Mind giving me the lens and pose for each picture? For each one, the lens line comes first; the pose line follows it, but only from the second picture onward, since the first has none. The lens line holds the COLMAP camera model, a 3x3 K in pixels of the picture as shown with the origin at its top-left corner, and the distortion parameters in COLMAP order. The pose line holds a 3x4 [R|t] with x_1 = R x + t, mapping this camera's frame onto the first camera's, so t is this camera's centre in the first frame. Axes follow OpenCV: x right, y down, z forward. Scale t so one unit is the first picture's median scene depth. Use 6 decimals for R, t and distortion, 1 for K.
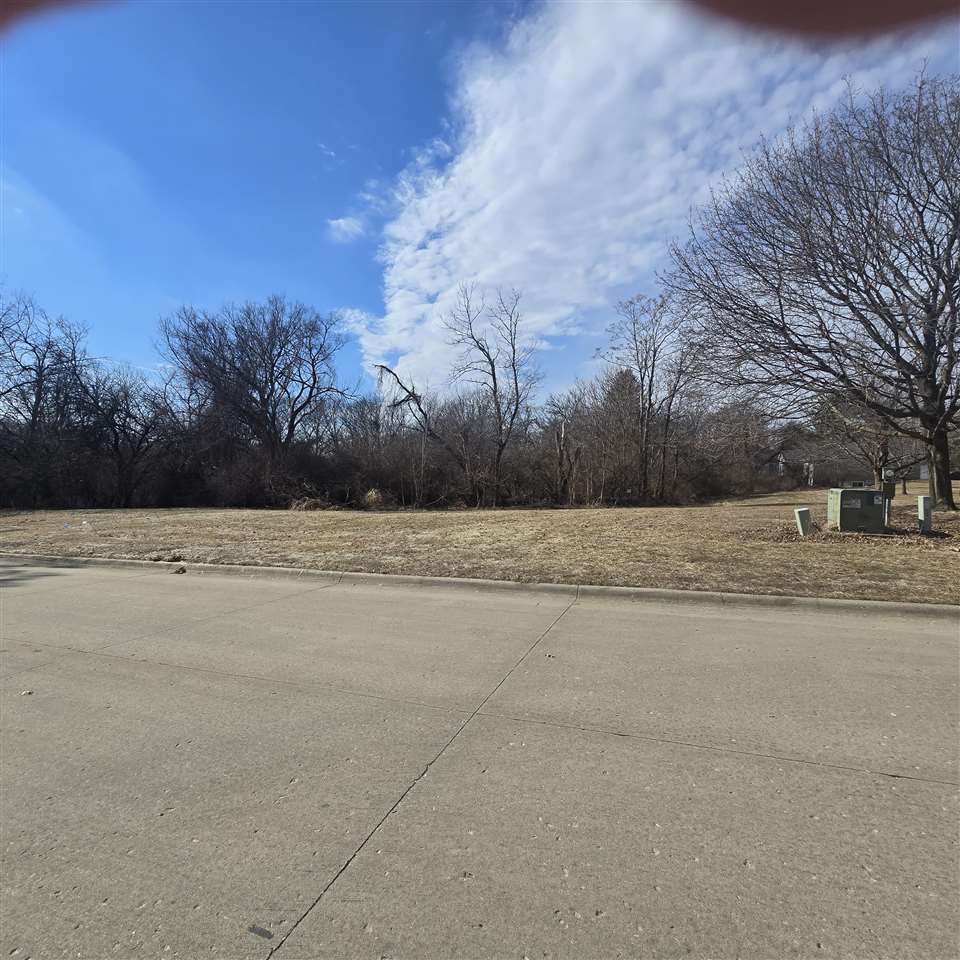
lens RADIAL K [[531.6, 0, 480.0], [0, 531.6, 480.0], [0, 0, 1]] dist [-0.001323, -0.001597]
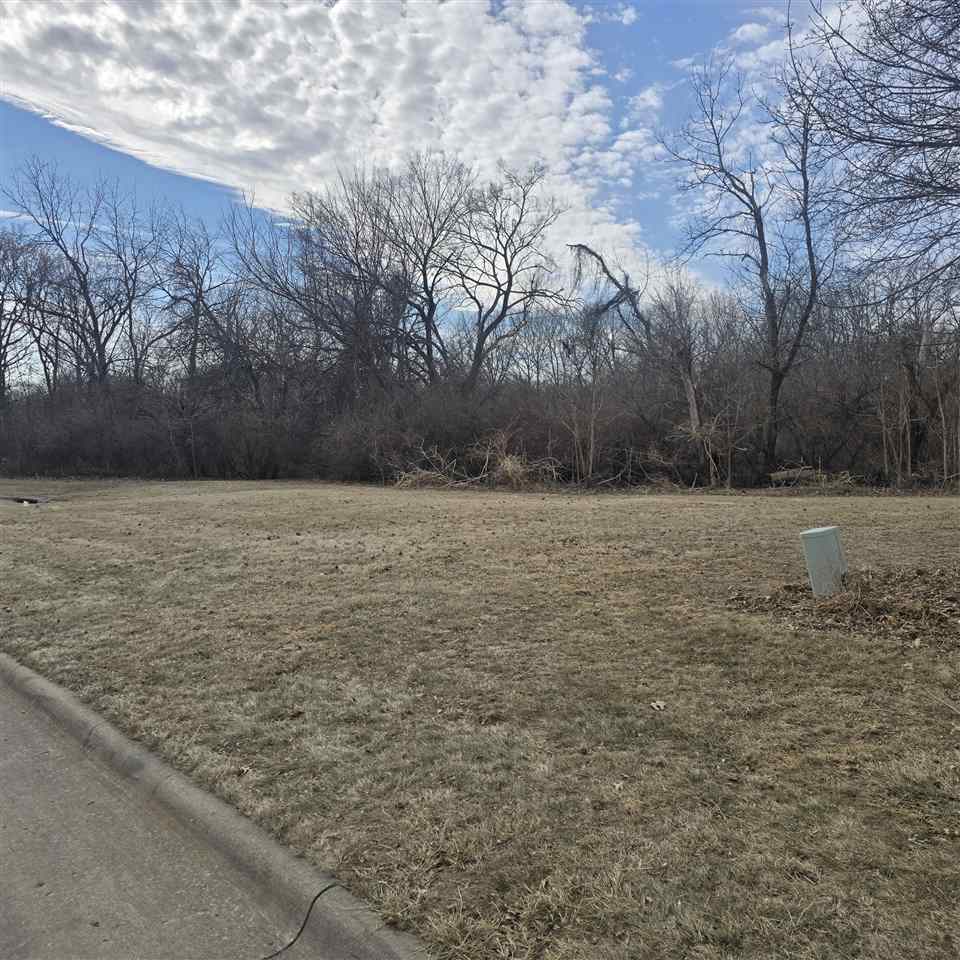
lens RADIAL K [[846.7, 0, 476.1], [0, 846.7, 498.4], [0, 0, 1]] dist [0.109392, -0.141006]
pose [[0.881581, 0.024004, -0.471421, 0.184348], [0.011464, 0.997323, 0.072221, -0.004174], [0.471893, -0.069073, 0.878946, 0.097406]]
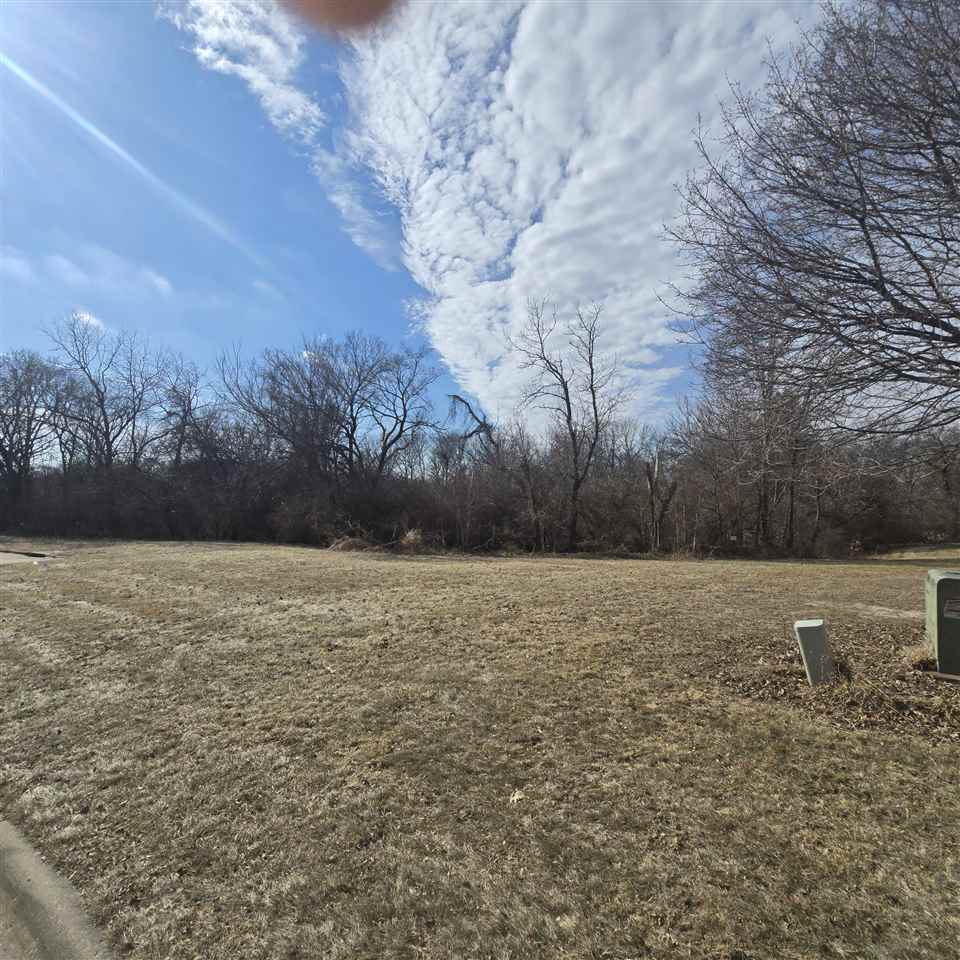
lens RADIAL K [[531.6, 0, 480.0], [0, 531.6, 480.0], [0, 0, 1]] dist [-0.001323, -0.001597]
pose [[0.960782, -0.002330, -0.277296, 0.128498], [-0.015739, 0.997895, -0.062918, -0.008813], [0.276858, 0.064814, 0.958722, 0.134979]]
